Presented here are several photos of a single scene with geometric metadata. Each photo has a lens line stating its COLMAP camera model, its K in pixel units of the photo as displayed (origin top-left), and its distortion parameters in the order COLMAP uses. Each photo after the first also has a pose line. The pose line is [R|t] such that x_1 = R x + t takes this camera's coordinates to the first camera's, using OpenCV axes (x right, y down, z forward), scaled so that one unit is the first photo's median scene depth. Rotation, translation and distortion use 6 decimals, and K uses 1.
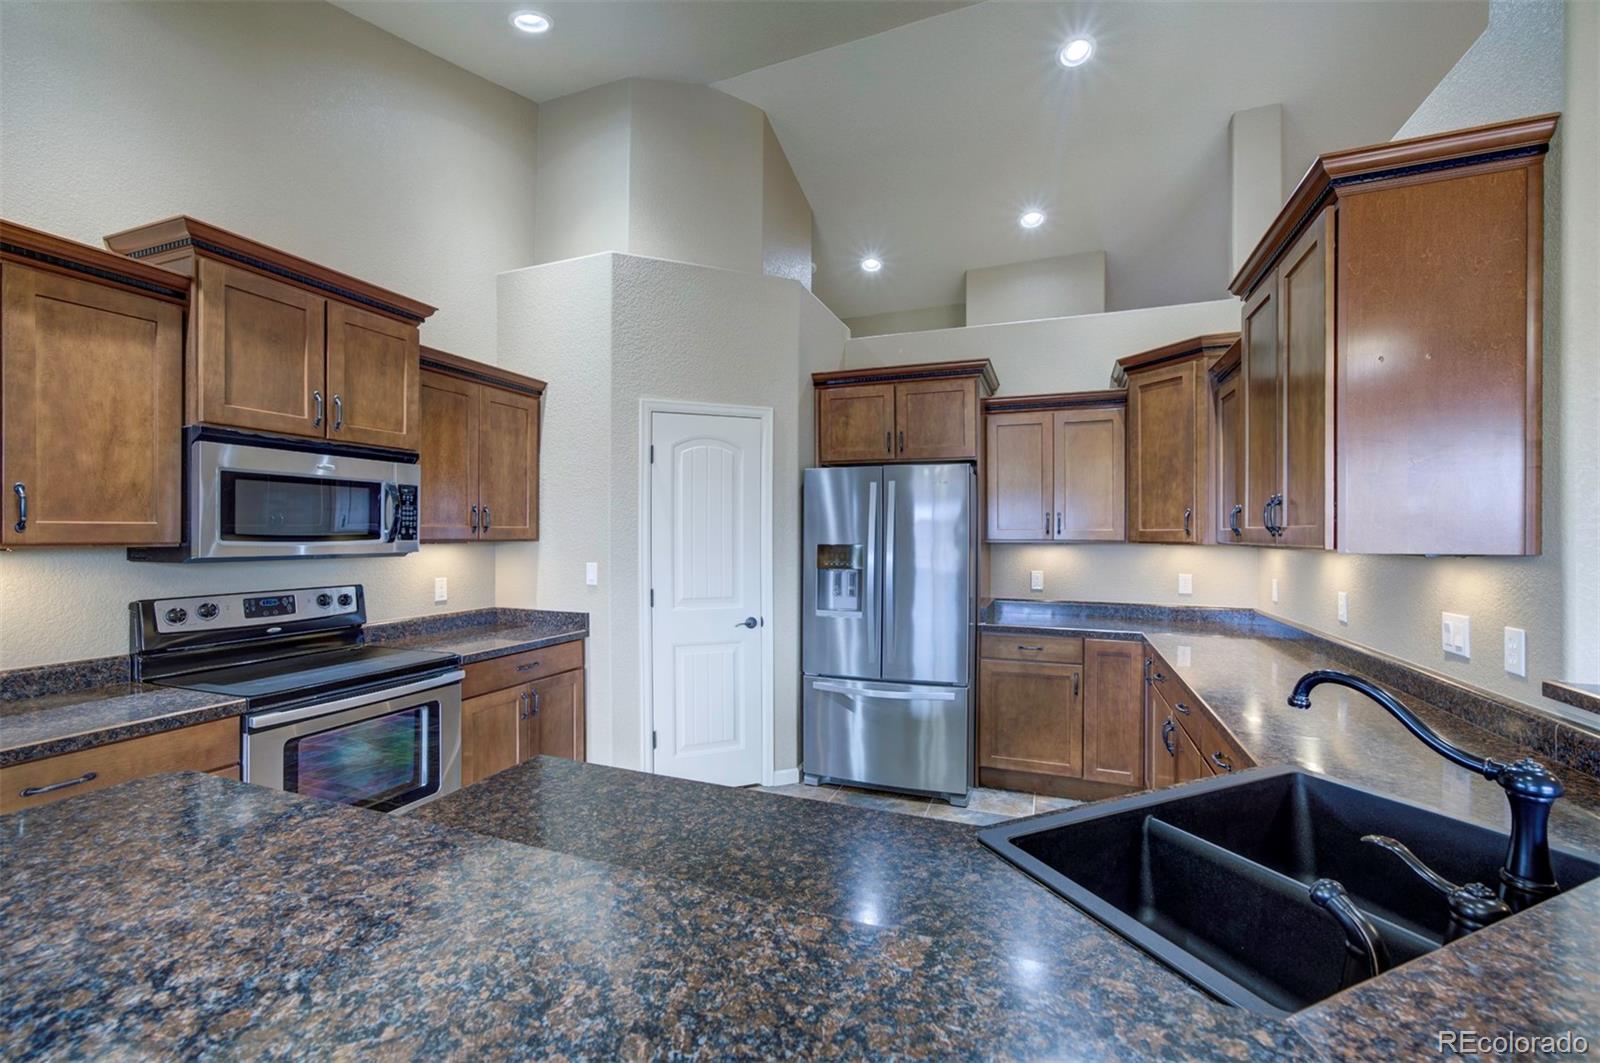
lens RADIAL K [[656.3, 0, 784.5], [0, 656.3, 529.6], [0, 0, 1]] dist [-0.037532, 0.026657]
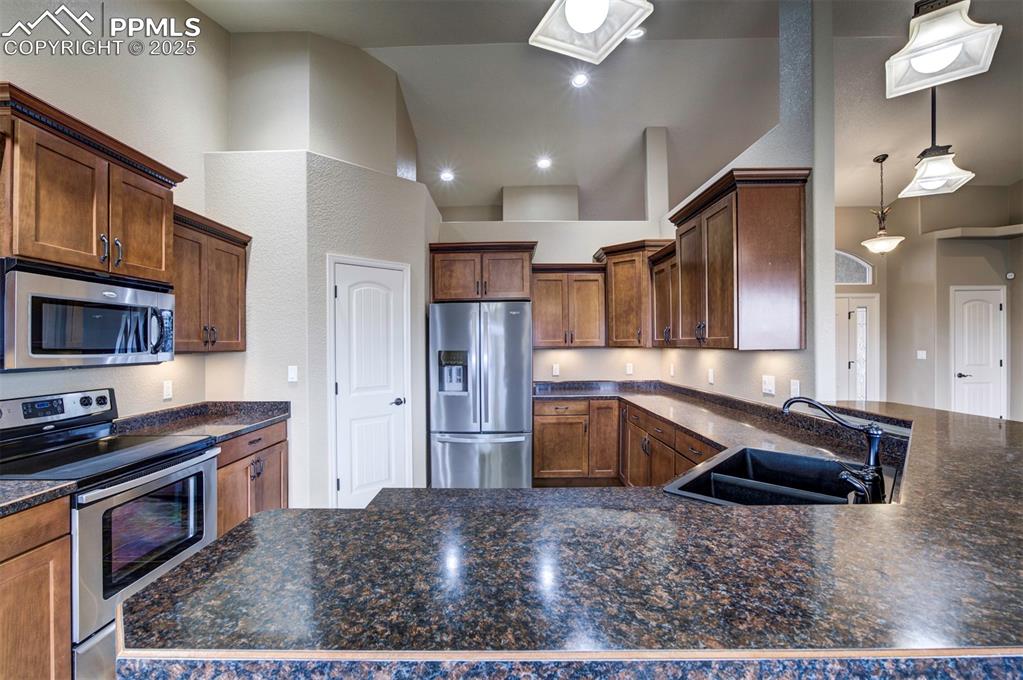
lens RADIAL K [[425.4, 0, 492.2], [0, 425.4, 339.3], [0, 0, 1]] dist [-0.040920, 0.015407]
pose [[0.936295, -0.006372, 0.351156, -0.242728], [0.008512, 0.999953, -0.004553, 0.000506], [-0.351111, 0.007252, 0.936306, -0.016015]]
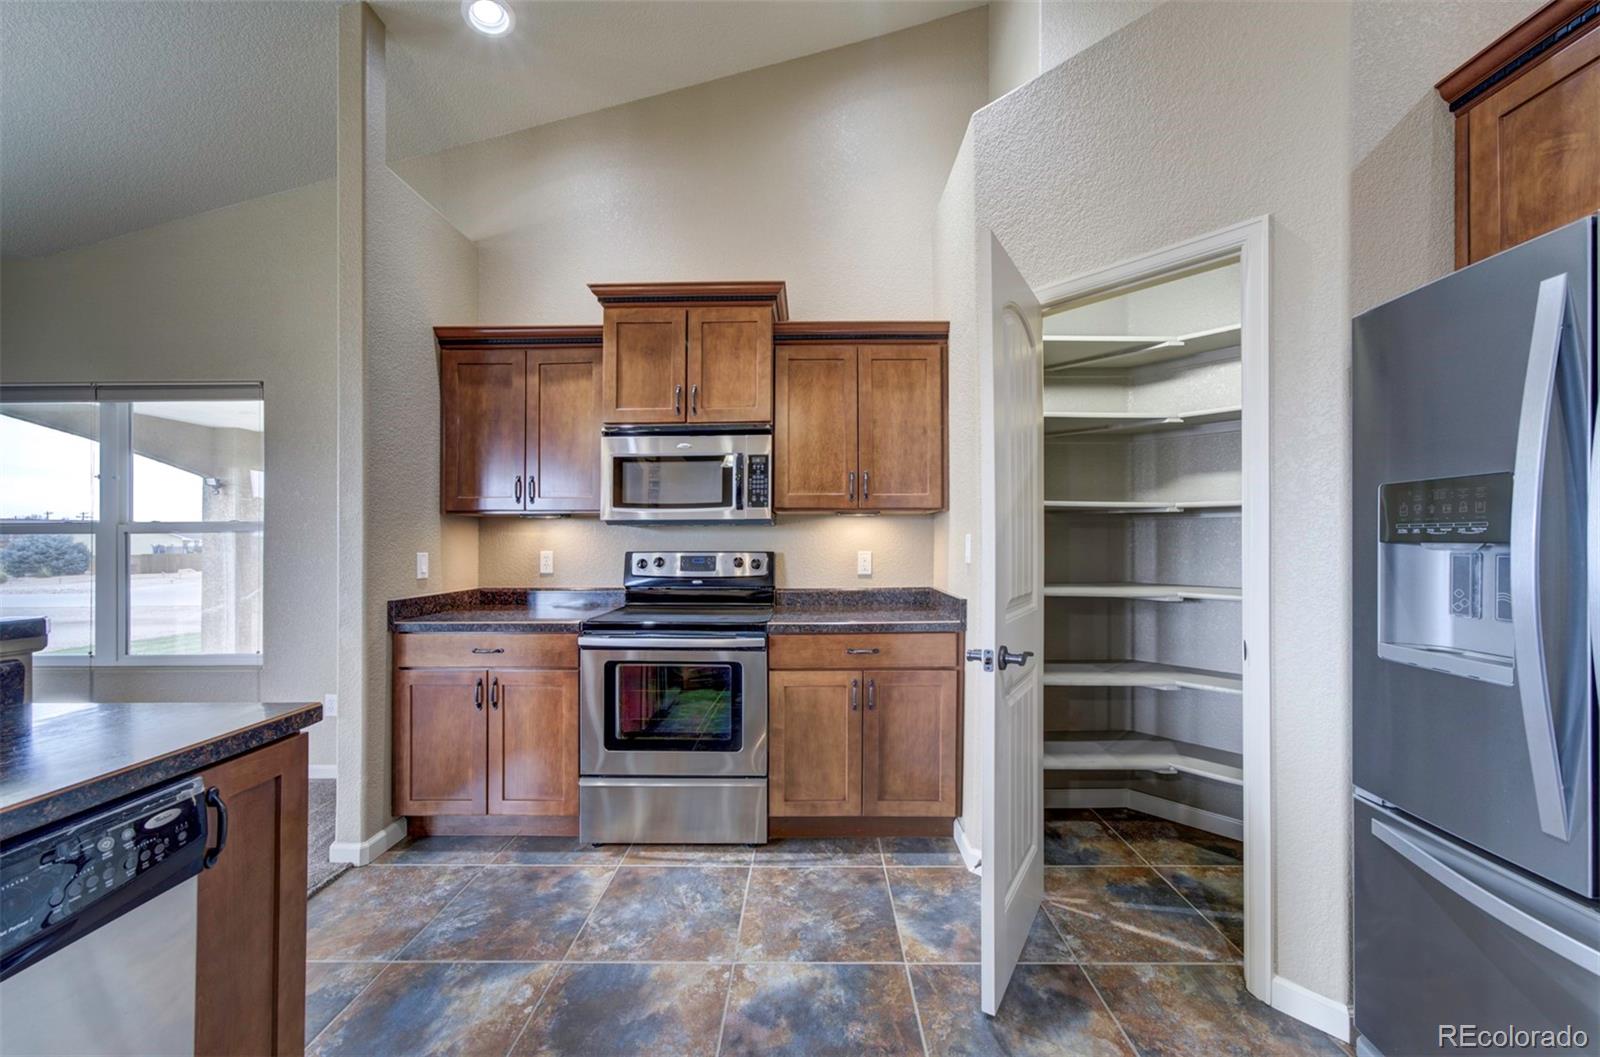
lens RADIAL K [[589.6, 0, 806.0], [0, 589.6, 532.4], [0, 0, 1]] dist [-0.025476, 0.003776]
pose [[0.361175, -0.021861, -0.932242, 0.319002], [0.009341, 0.999760, -0.019826, 0.071473], [0.932451, -0.001547, 0.361292, 0.674823]]
